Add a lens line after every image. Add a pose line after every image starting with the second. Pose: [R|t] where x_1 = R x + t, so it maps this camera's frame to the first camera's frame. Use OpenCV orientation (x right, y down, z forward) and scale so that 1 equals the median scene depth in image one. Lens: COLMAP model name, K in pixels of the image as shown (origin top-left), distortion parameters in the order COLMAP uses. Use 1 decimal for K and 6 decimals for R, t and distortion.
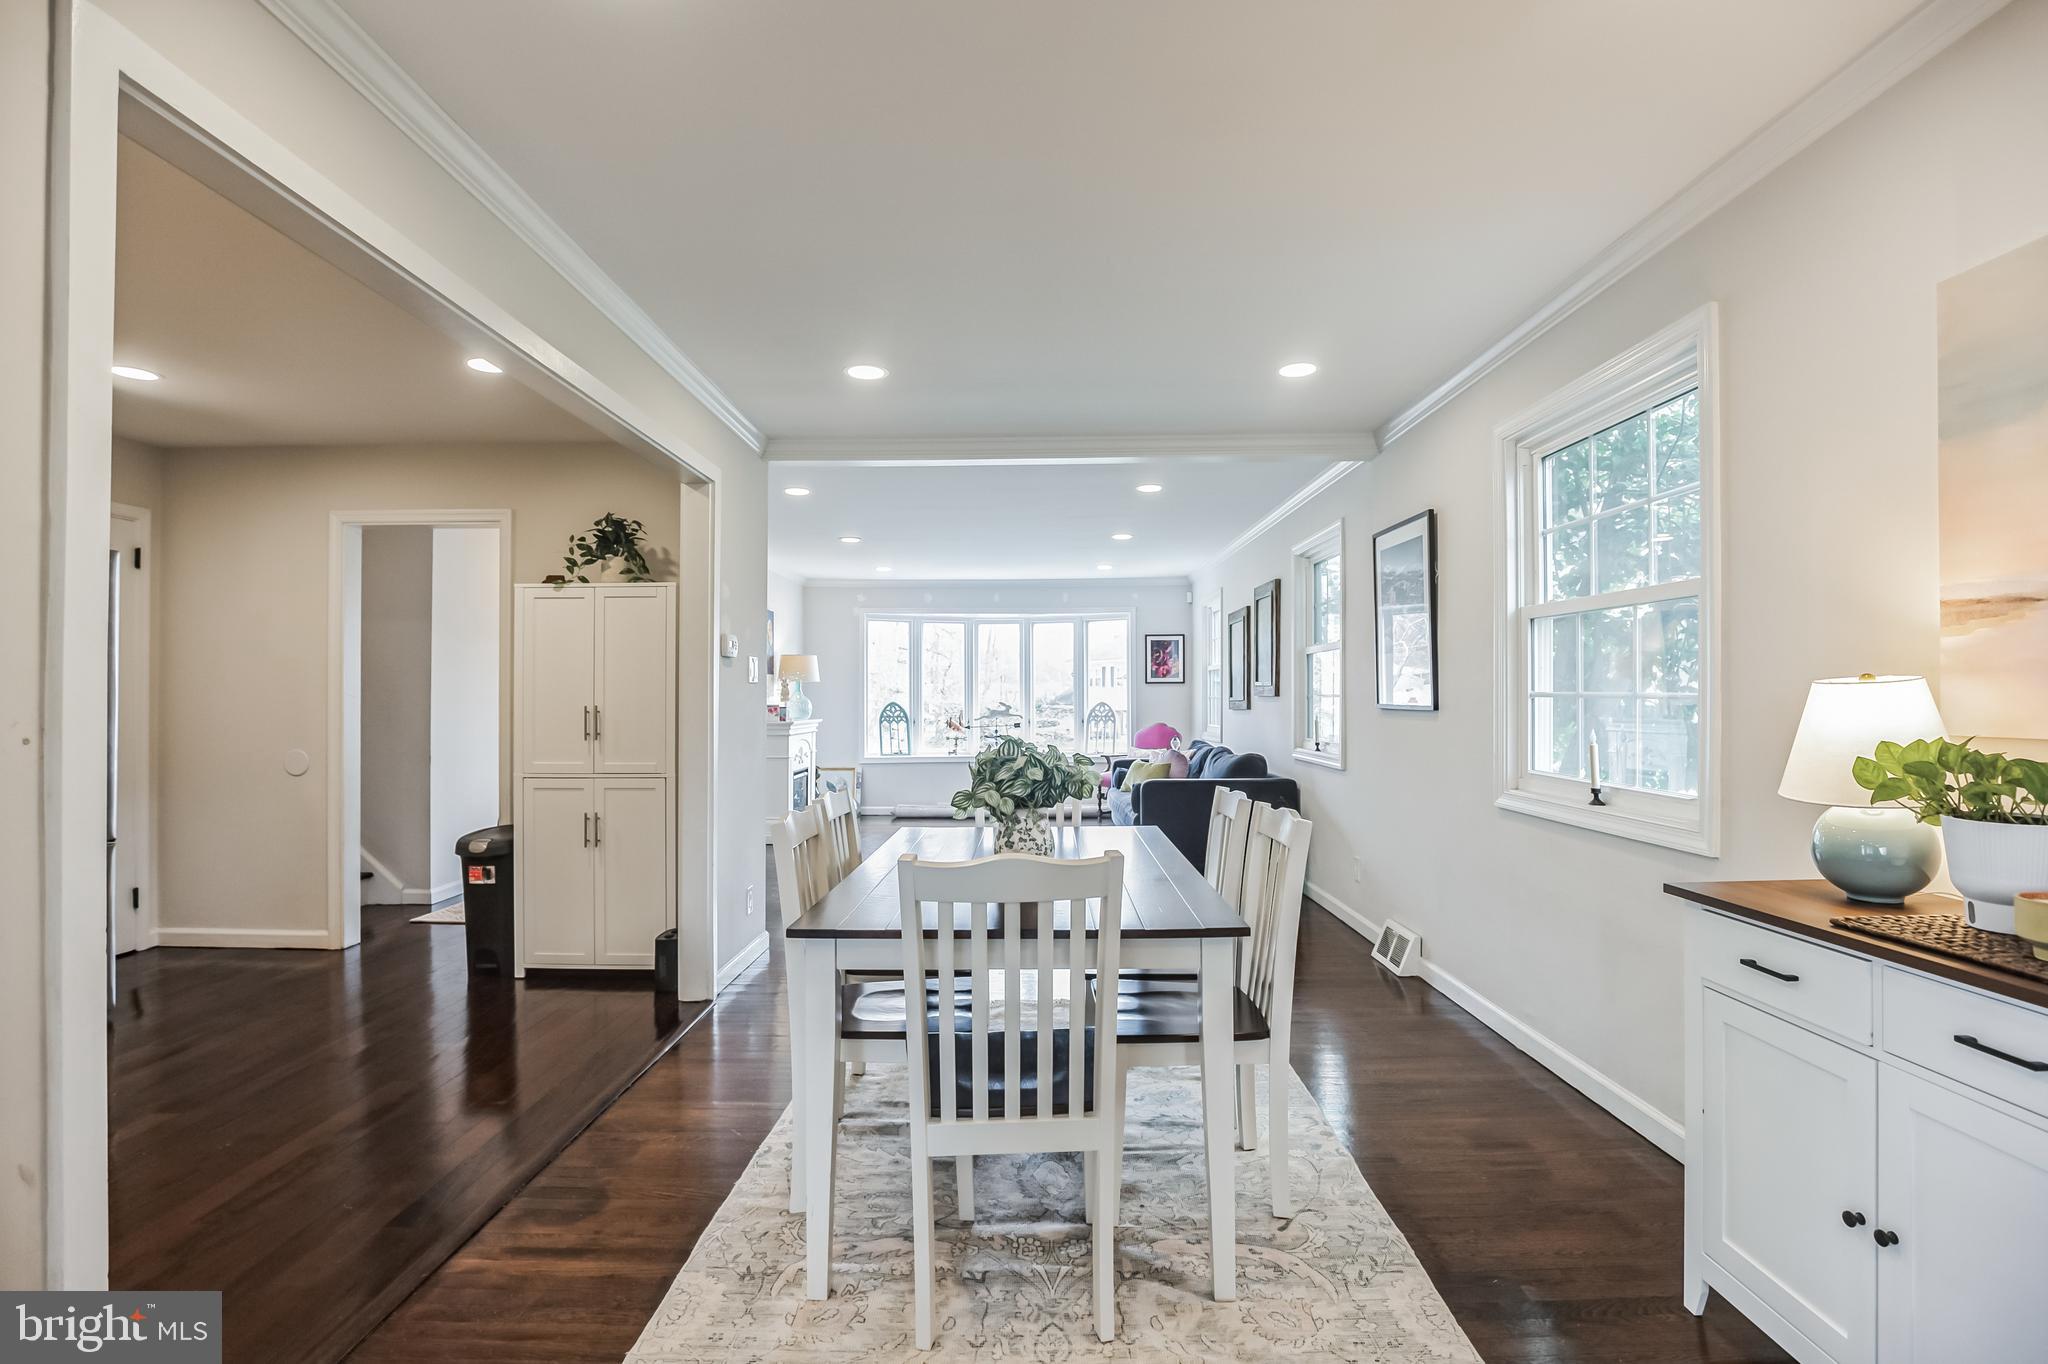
lens RADIAL K [[957.5, 0, 1026.5], [0, 957.5, 689.3], [0, 0, 1]] dist [-0.032467, 0.000294]
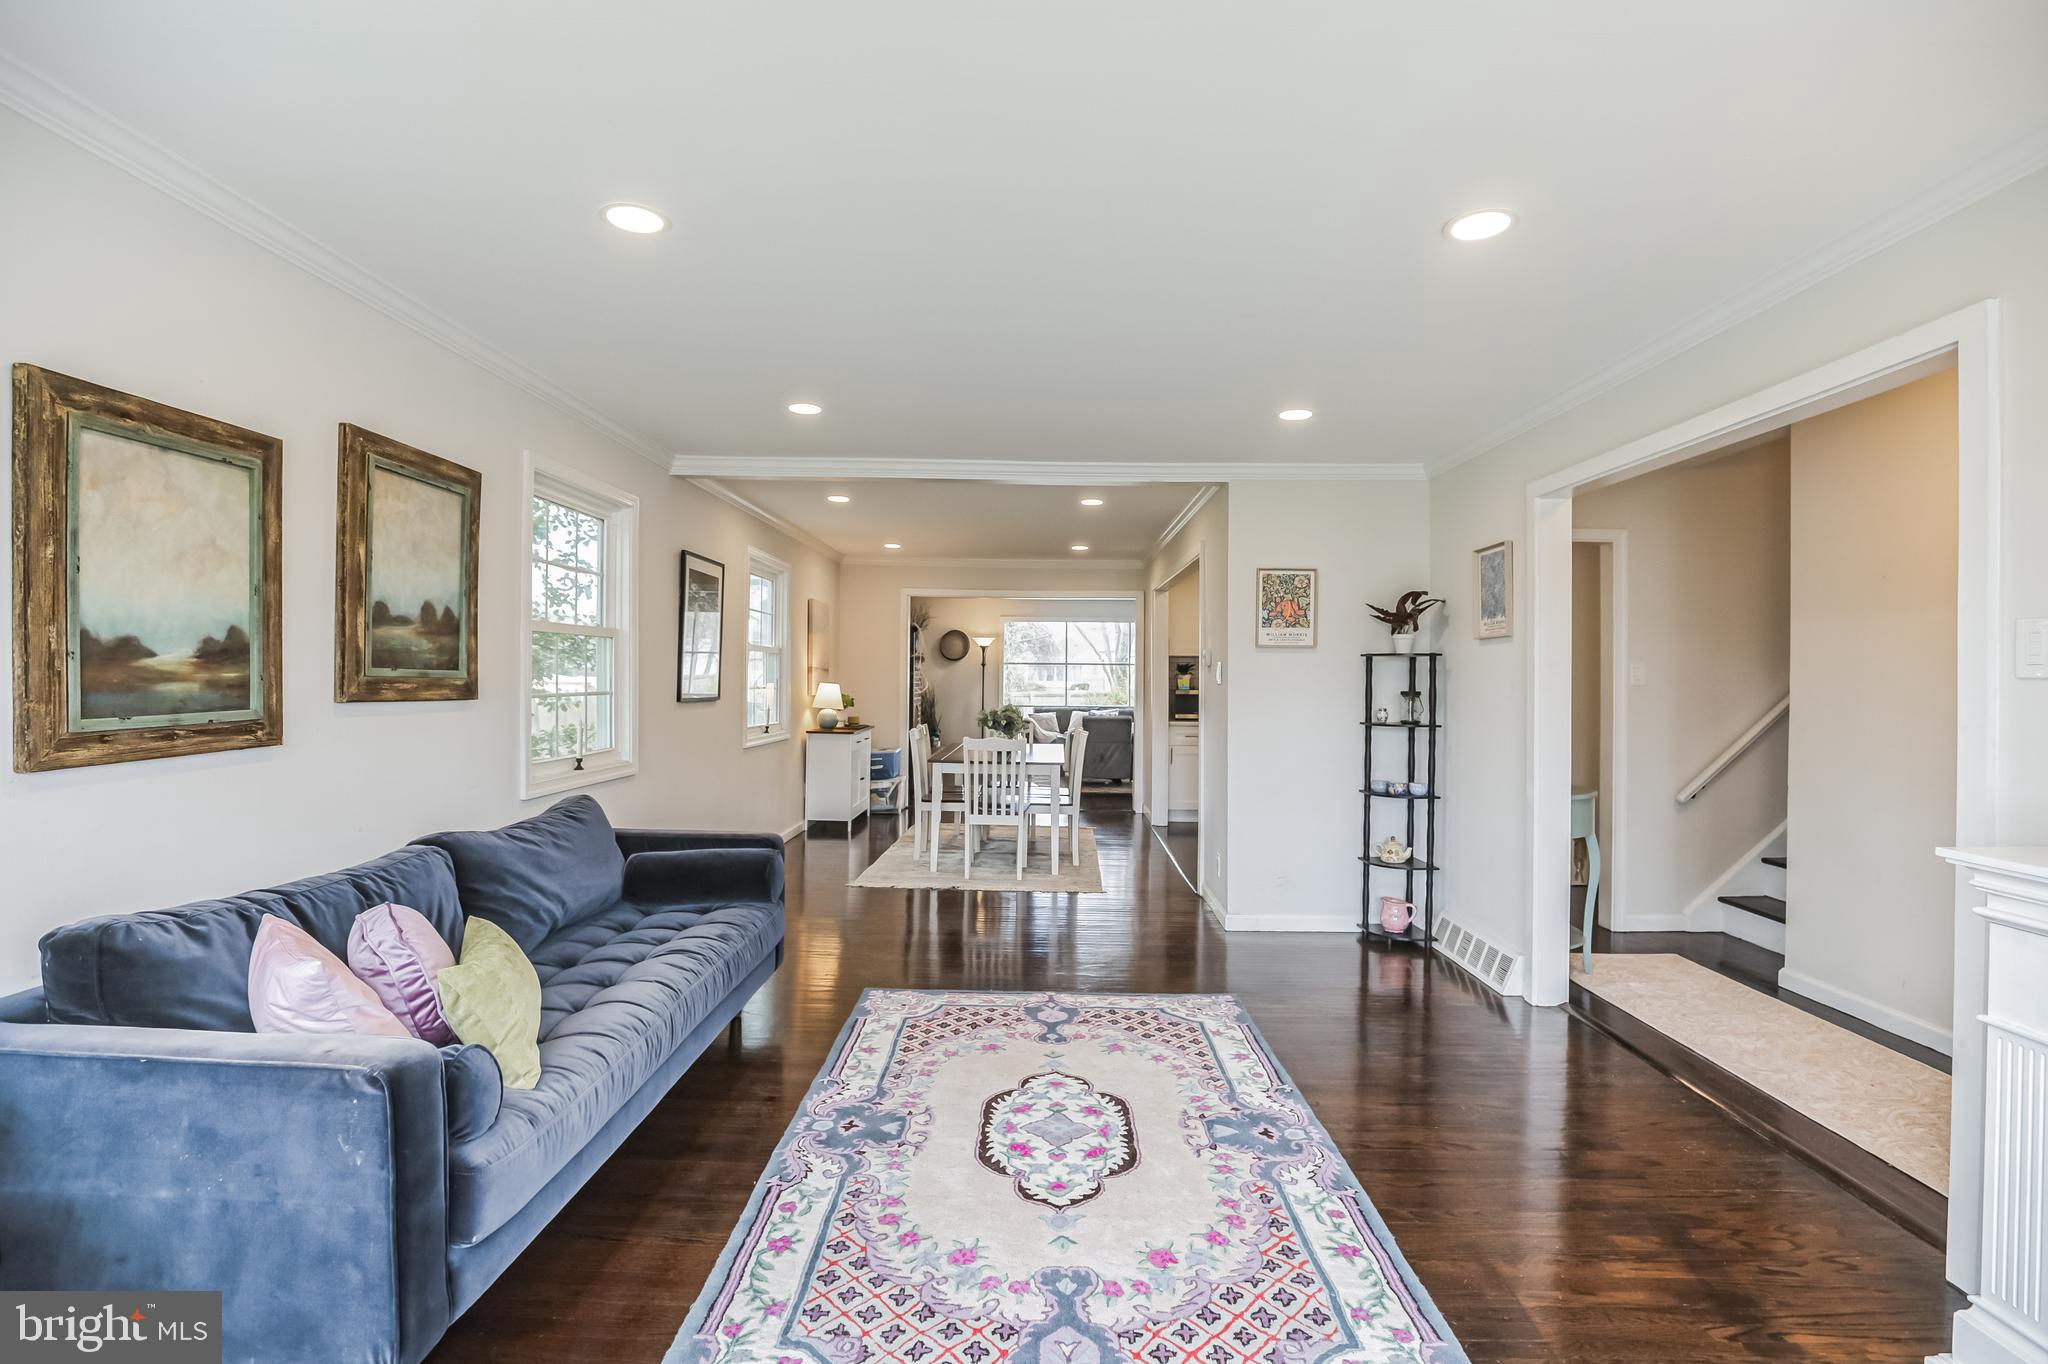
lens RADIAL K [[952.1, 0, 1030.3], [0, 952.1, 678.6], [0, 0, 1]] dist [-0.038987, 0.006269]
pose [[-0.999914, -0.006775, 0.011270, -0.037411], [-0.006845, 0.999957, -0.006222, -0.002395], [-0.011228, -0.006299, -0.999917, 1.277582]]
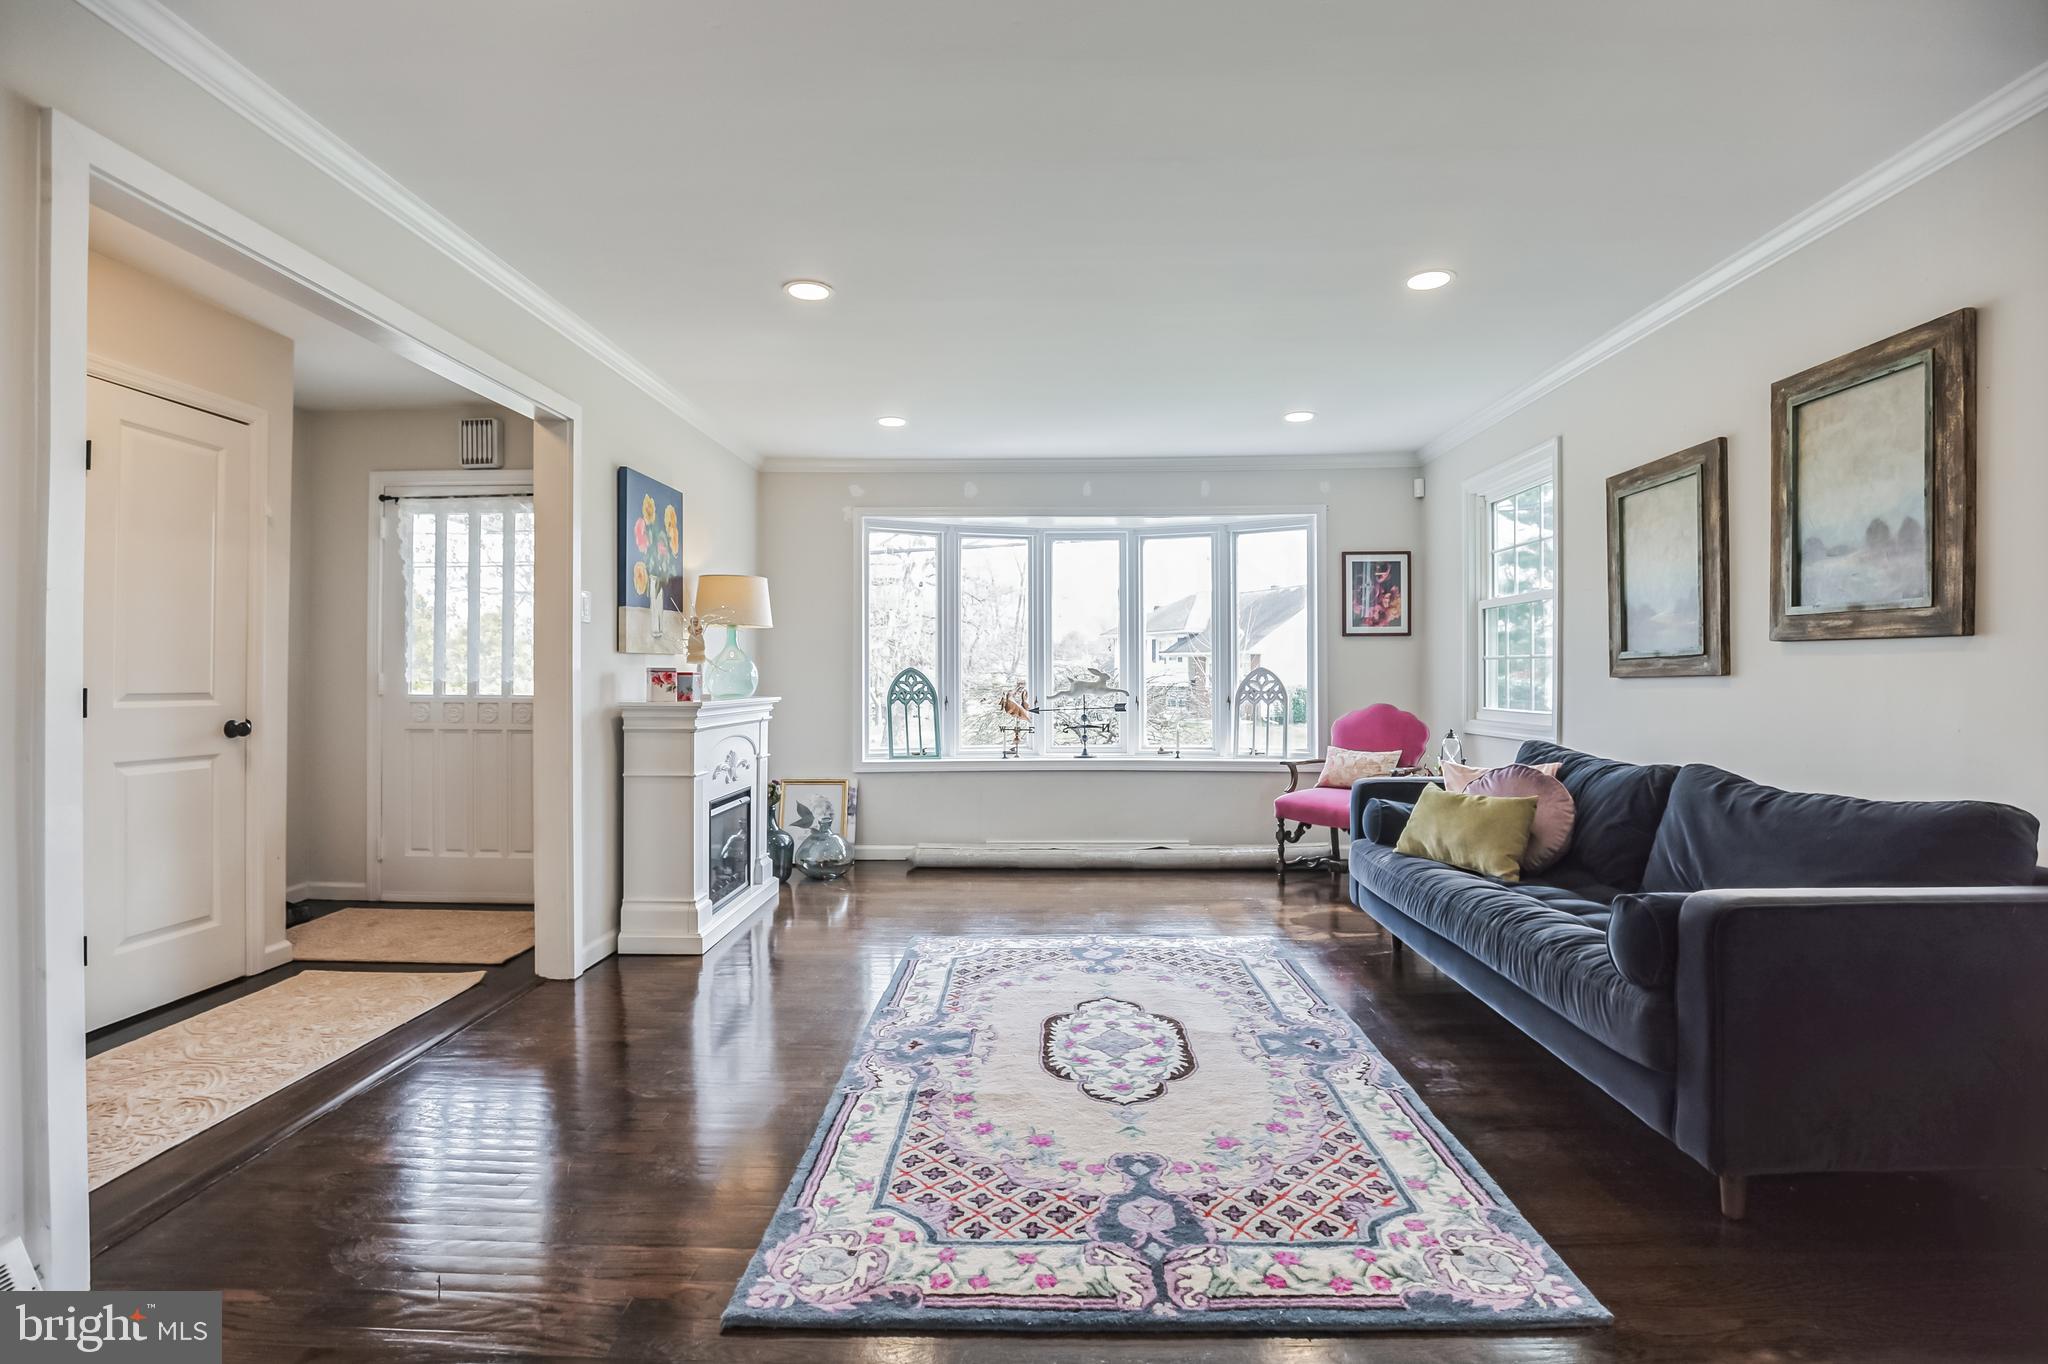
lens RADIAL K [[952.8, 0, 1027.1], [0, 952.8, 676.7], [0, 0, 1]] dist [-0.031554, 0.000940]
pose [[0.999704, 0.000935, -0.024301, -0.070478], [-0.000680, 0.999945, 0.010504, 0.016659], [0.024309, -0.010485, 0.999650, 0.546871]]
